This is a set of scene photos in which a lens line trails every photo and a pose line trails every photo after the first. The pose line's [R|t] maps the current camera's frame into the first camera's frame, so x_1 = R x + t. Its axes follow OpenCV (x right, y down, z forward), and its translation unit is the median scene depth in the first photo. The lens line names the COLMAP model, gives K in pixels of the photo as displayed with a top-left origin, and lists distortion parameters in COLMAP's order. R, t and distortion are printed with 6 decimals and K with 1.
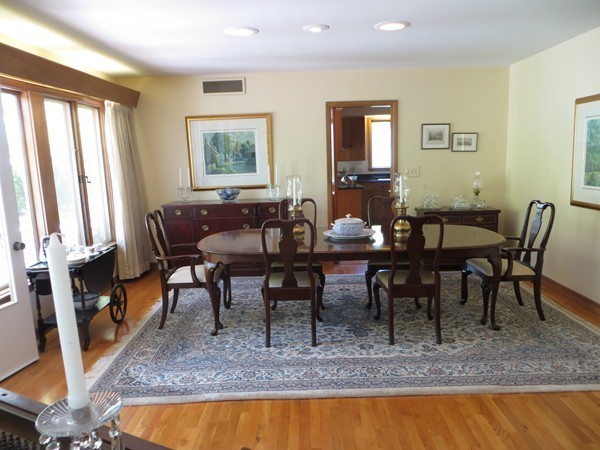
lens RADIAL K [[450.9, 0, 300.5], [0, 450.9, 224.2], [0, 0, 1]] dist [-0.034576, 0.008145]
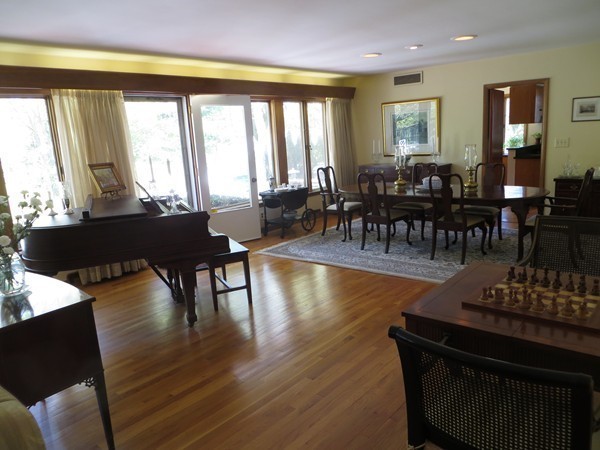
lens RADIAL K [[450.9, 0, 300.6], [0, 450.9, 228.5], [0, 0, 1]] dist [-0.034576, 0.008145]
pose [[0.767567, 0.115818, -0.630418, 0.511888], [-0.063879, 0.992465, 0.104557, 0.021135], [0.637777, -0.039984, 0.769182, -0.279168]]
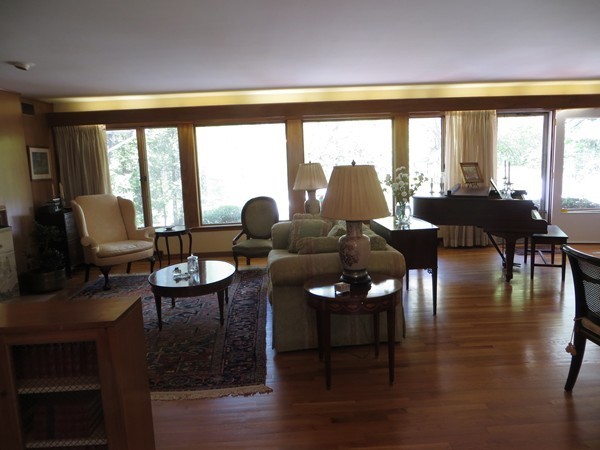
lens RADIAL K [[450.9, 0, 301.7], [0, 450.9, 225.5], [0, 0, 1]] dist [-0.034576, 0.008145]
pose [[0.054146, 0.174955, -0.983086, 0.851154], [-0.123473, 0.978148, 0.167275, 0.030647], [0.990870, 0.112327, 0.074565, -0.378107]]
